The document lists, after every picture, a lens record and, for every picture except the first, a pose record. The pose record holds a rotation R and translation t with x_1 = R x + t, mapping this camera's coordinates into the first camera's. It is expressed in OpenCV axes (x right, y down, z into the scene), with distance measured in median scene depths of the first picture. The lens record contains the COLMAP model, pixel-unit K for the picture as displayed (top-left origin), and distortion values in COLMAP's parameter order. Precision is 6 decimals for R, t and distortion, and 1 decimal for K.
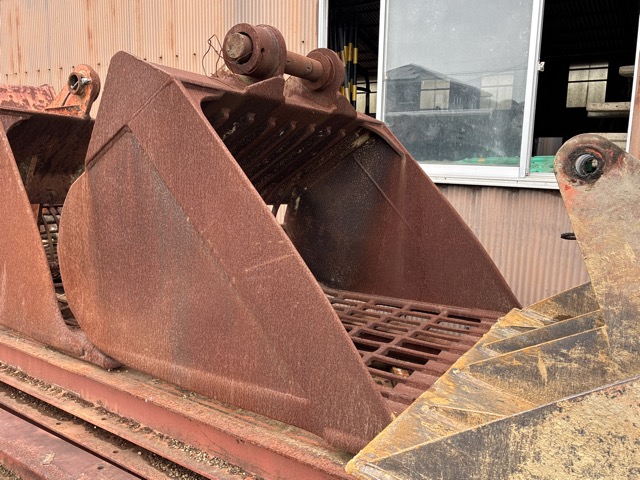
lens RADIAL K [[540.9, 0, 323.3], [0, 540.9, 223.9], [0, 0, 1]] dist [0.091862, -0.138014]
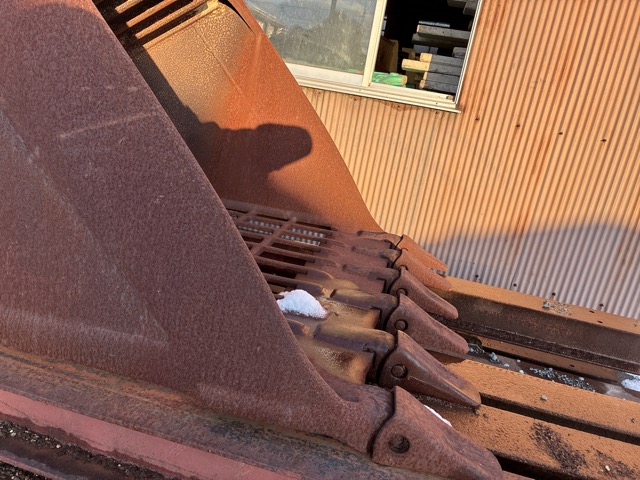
lens RADIAL K [[491.0, 0, 322.6], [0, 491.0, 232.1], [0, 0, 1]] dist [0.026354, -0.008052]
pose [[0.927936, 0.023000, 0.372030, -0.072972], [-0.092394, 0.981138, 0.169797, 0.066021], [-0.361107, -0.191934, 0.912558, 0.372659]]
